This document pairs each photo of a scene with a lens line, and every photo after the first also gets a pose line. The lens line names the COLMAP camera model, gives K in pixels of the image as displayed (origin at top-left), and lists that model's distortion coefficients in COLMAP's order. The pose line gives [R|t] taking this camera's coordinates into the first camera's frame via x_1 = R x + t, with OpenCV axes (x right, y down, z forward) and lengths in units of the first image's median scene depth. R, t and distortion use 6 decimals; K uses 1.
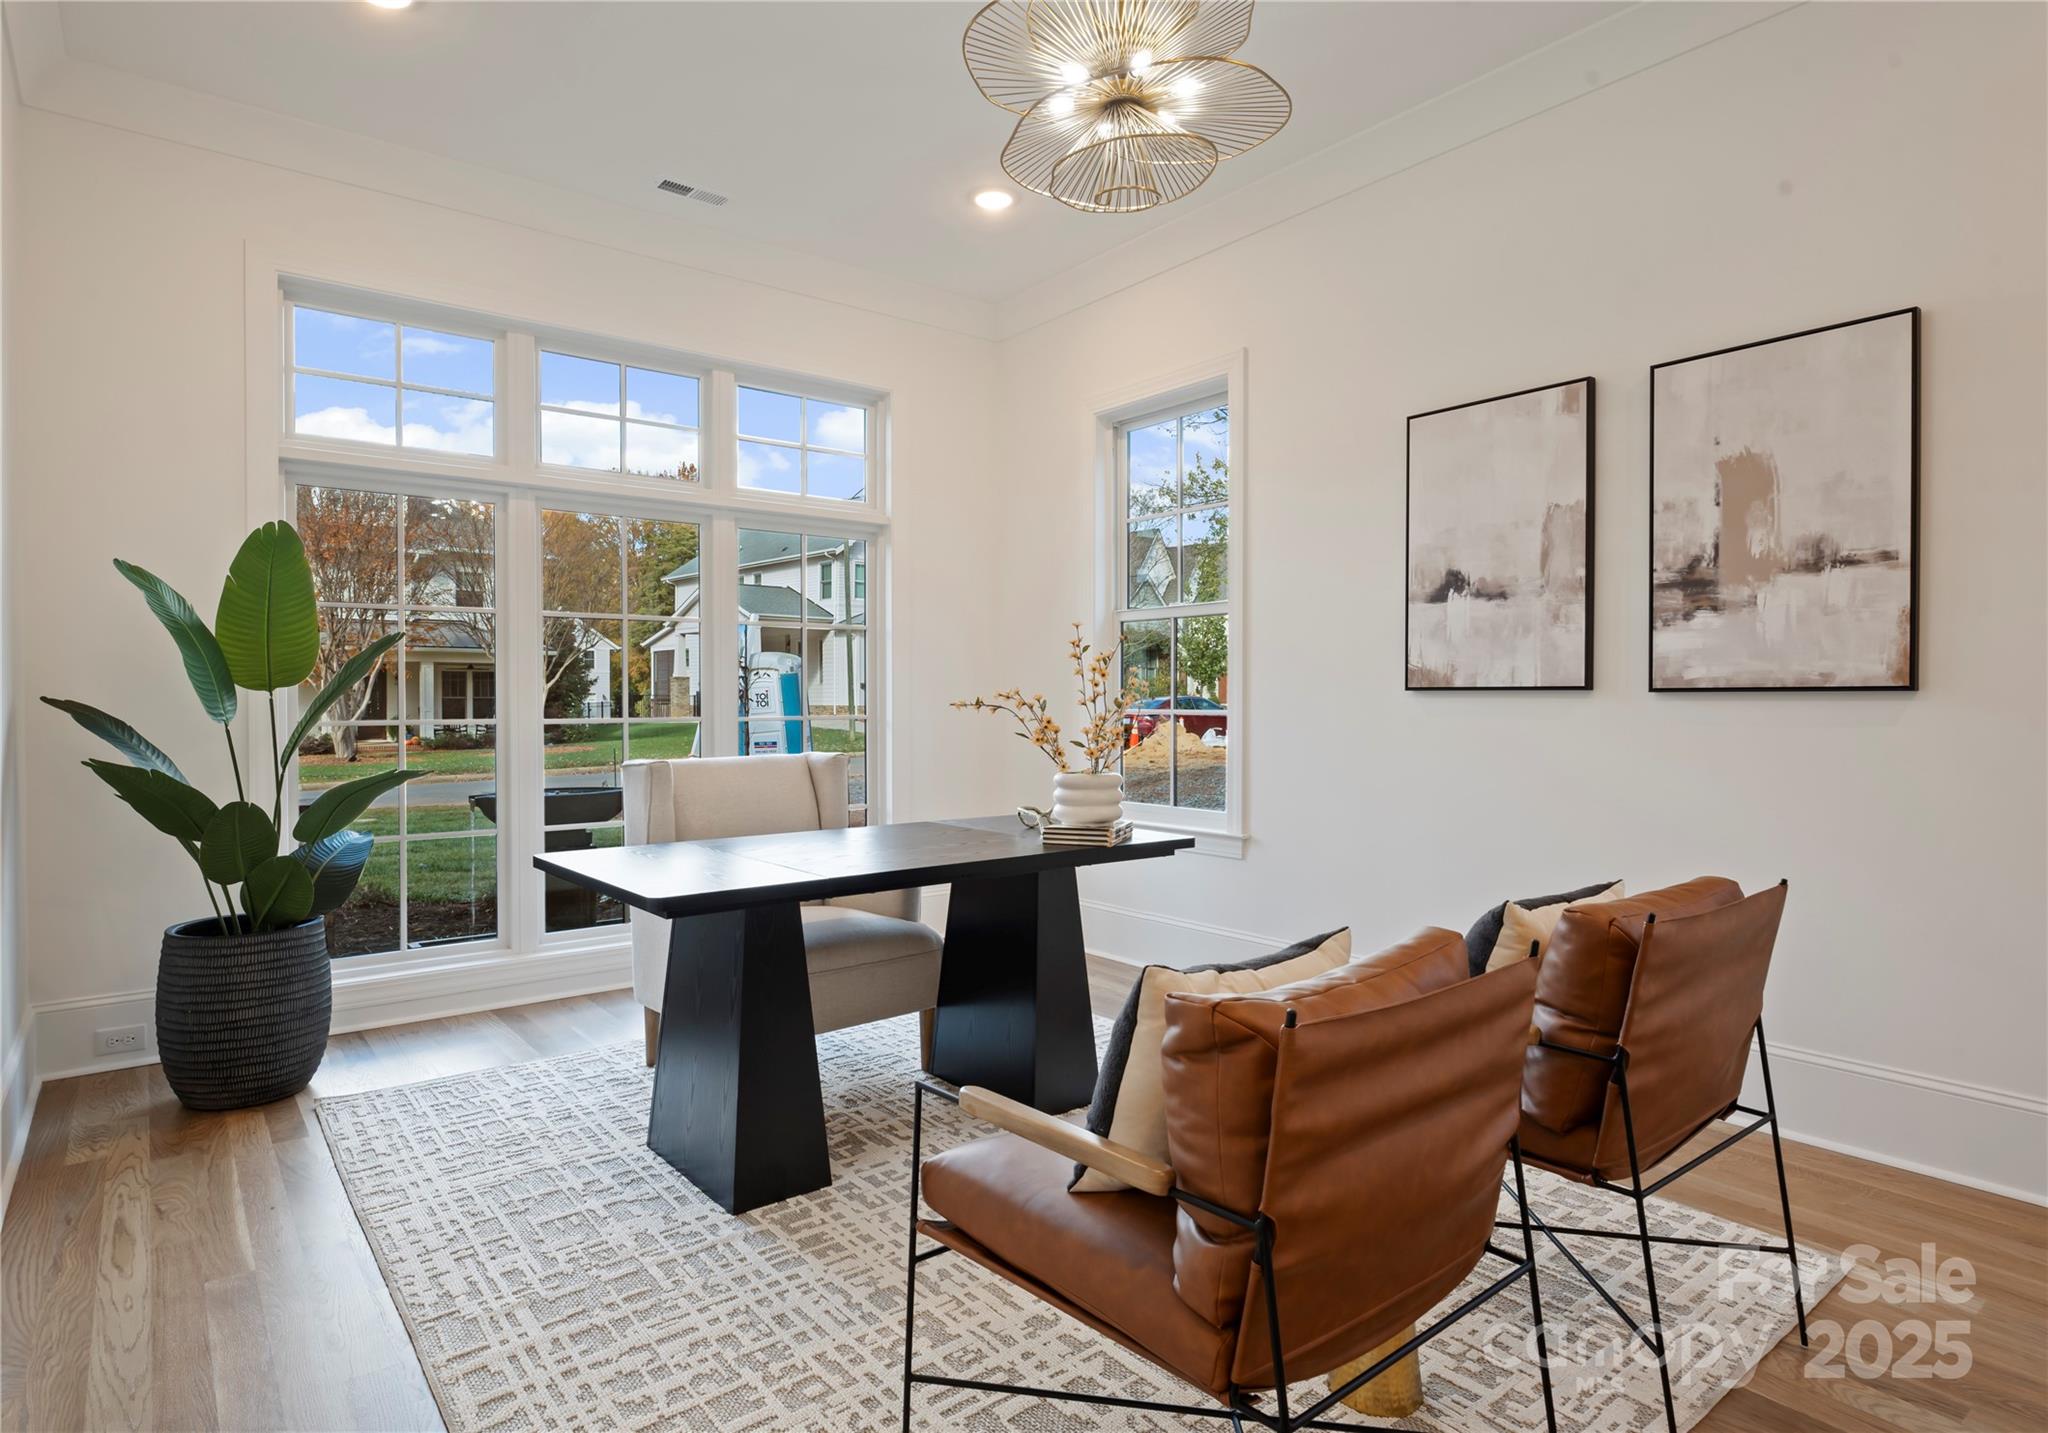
lens RADIAL K [[1115.7, 0, 1024.0], [0, 1115.7, 716.5], [0, 0, 1]] dist [-0.000706, 0.000664]
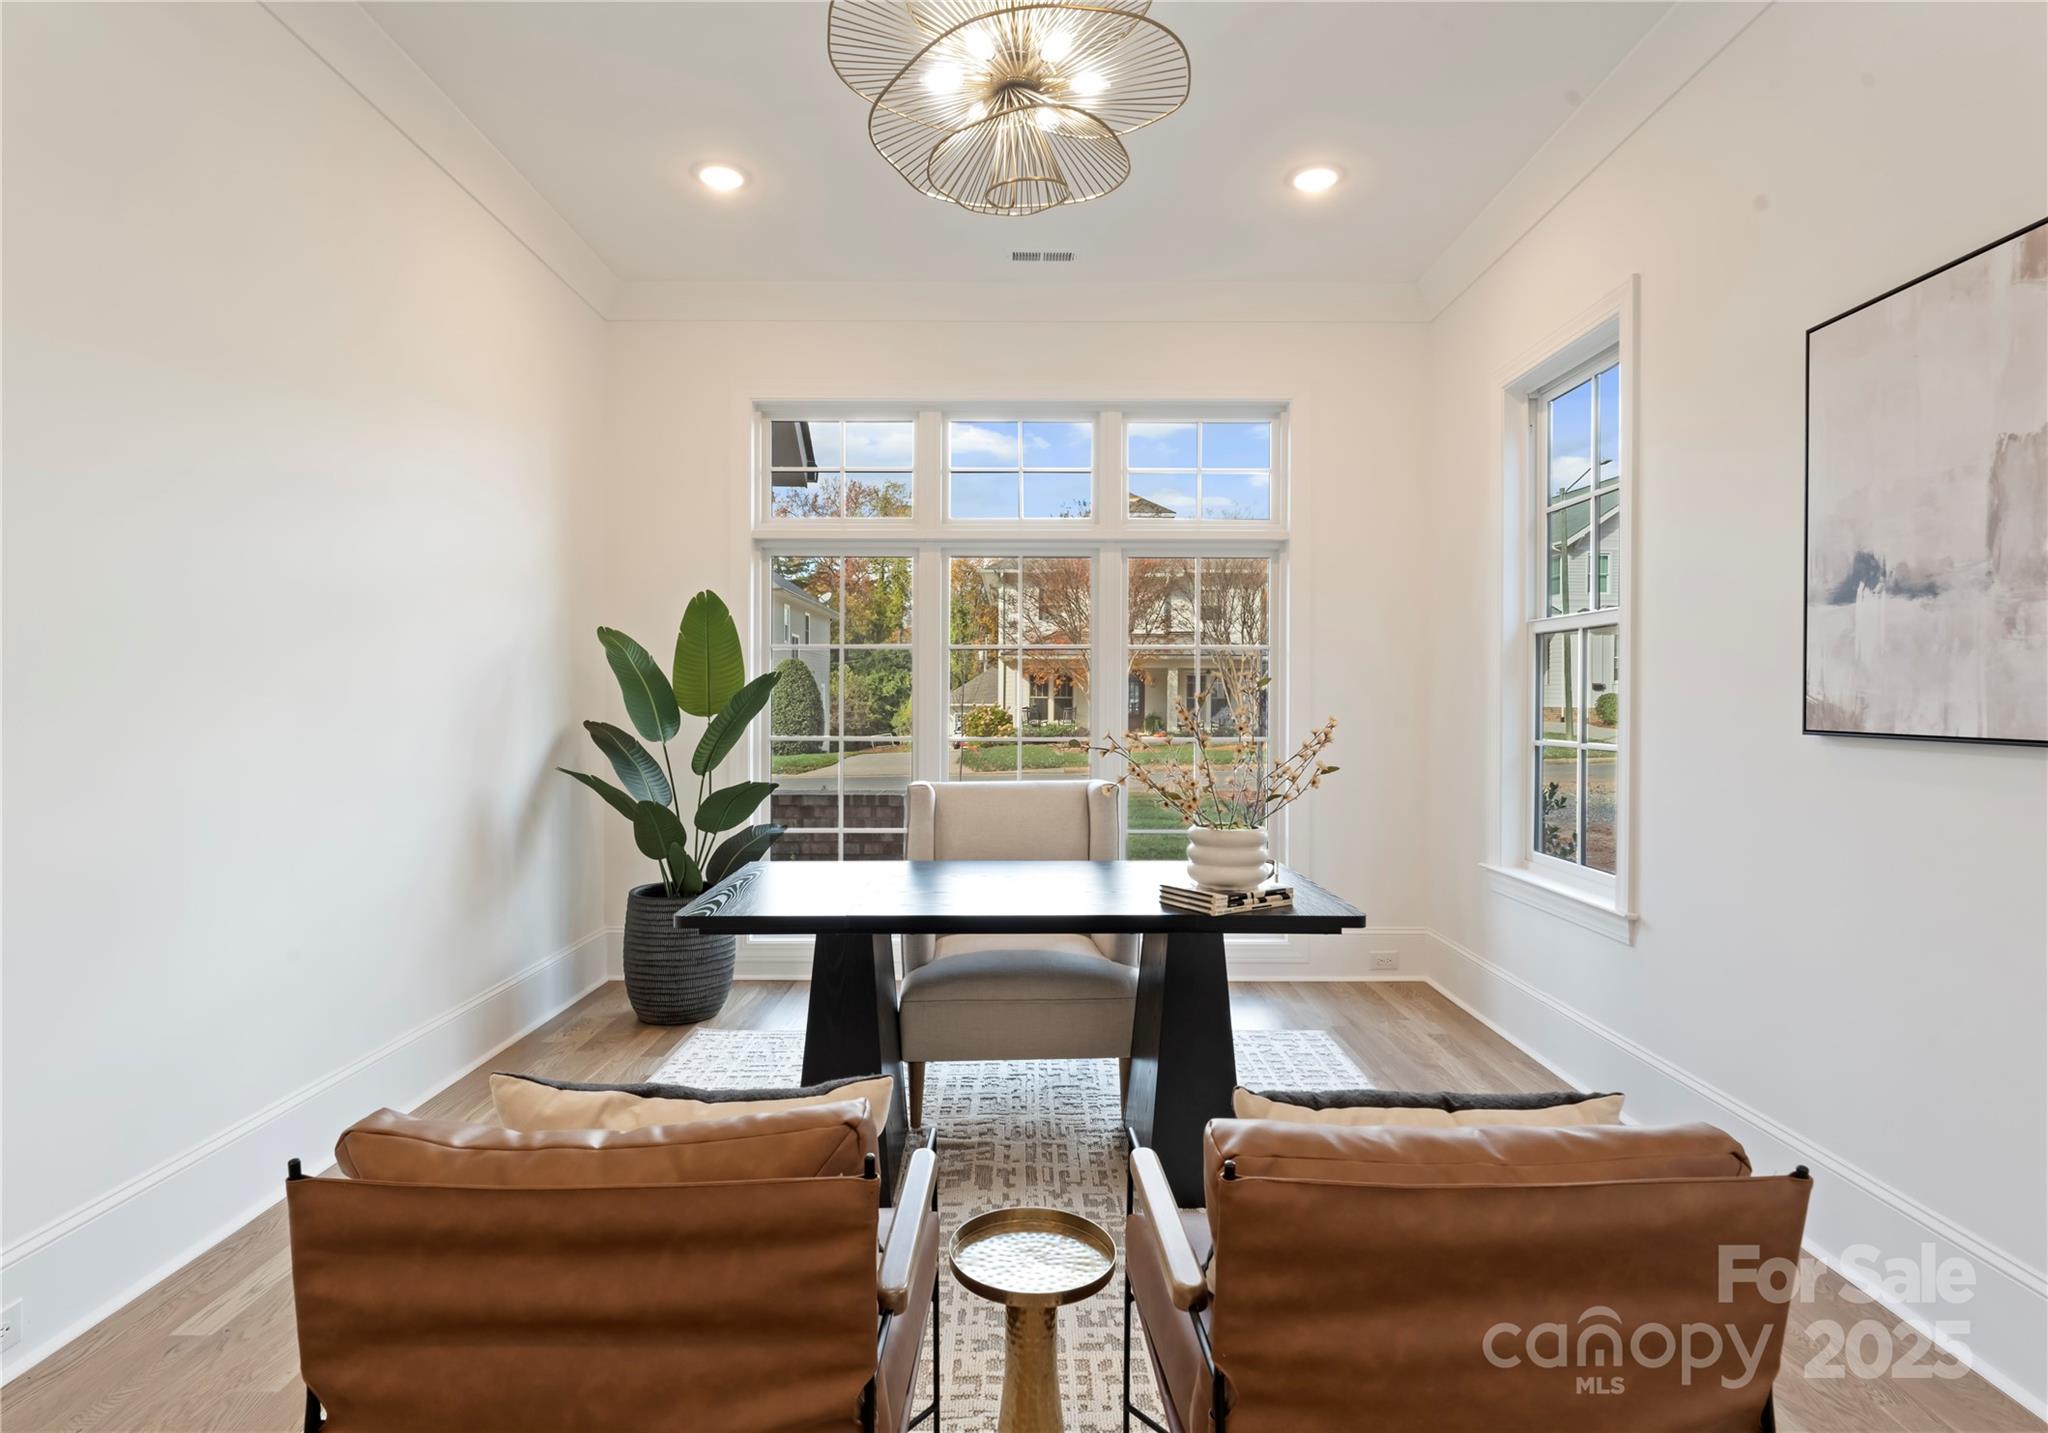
lens RADIAL K [[1059.6, 0, 1028.8], [0, 1059.6, 705.4], [0, 0, 1]] dist [-0.001010, 0.000679]
pose [[0.790210, 0.007373, -0.612792, 0.394771], [-0.012372, 0.999916, -0.003923, -0.035164], [0.612711, 0.010682, 0.790235, 0.220785]]
